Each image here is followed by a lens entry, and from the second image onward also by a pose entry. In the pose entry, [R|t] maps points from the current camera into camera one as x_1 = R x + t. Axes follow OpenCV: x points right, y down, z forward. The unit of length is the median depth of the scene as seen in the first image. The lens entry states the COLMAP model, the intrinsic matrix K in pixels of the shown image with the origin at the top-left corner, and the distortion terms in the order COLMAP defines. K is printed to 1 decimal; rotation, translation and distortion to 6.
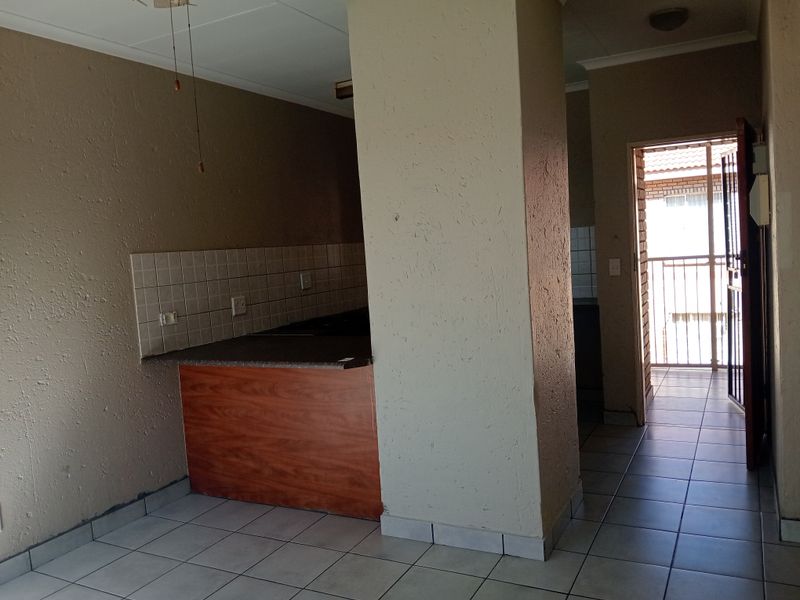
lens RADIAL K [[651.5, 0, 400.0], [0, 651.5, 300.0], [0, 0, 1]] dist [0.106922, -0.214915]
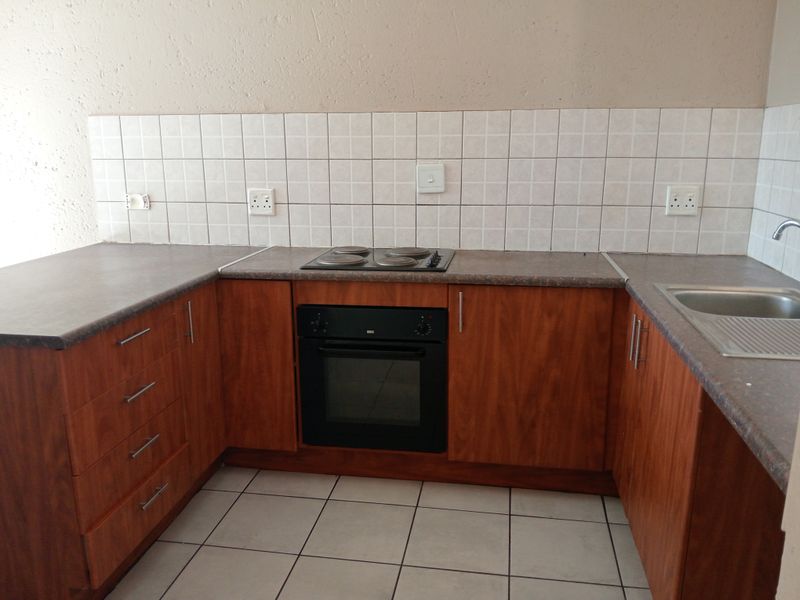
lens RADIAL K [[651.5, 0, 400.0], [0, 651.5, 300.0], [0, 0, 1]] dist [0.106922, -0.214915]
pose [[0.307200, 0.285930, -0.907674, 0.527663], [-0.093598, 0.958248, 0.270184, -0.107951], [0.947031, 0.001956, 0.321137, 1.099837]]
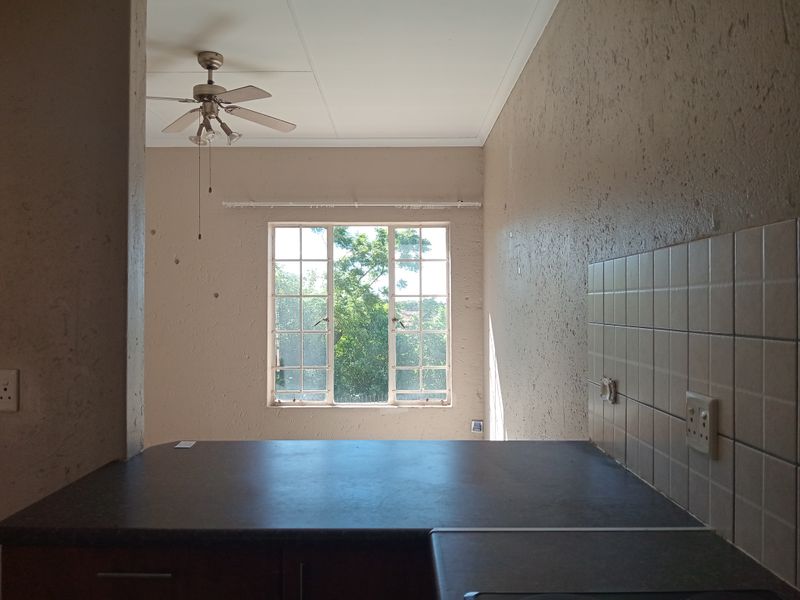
lens RADIAL K [[651.5, 0, 400.0], [0, 651.5, 300.0], [0, 0, 1]] dist [0.106922, -0.214915]
pose [[-0.881074, 0.060486, -0.469096, 0.051925], [0.019644, 0.995613, 0.091480, -0.096374], [0.472571, 0.071386, -0.878397, 1.420483]]
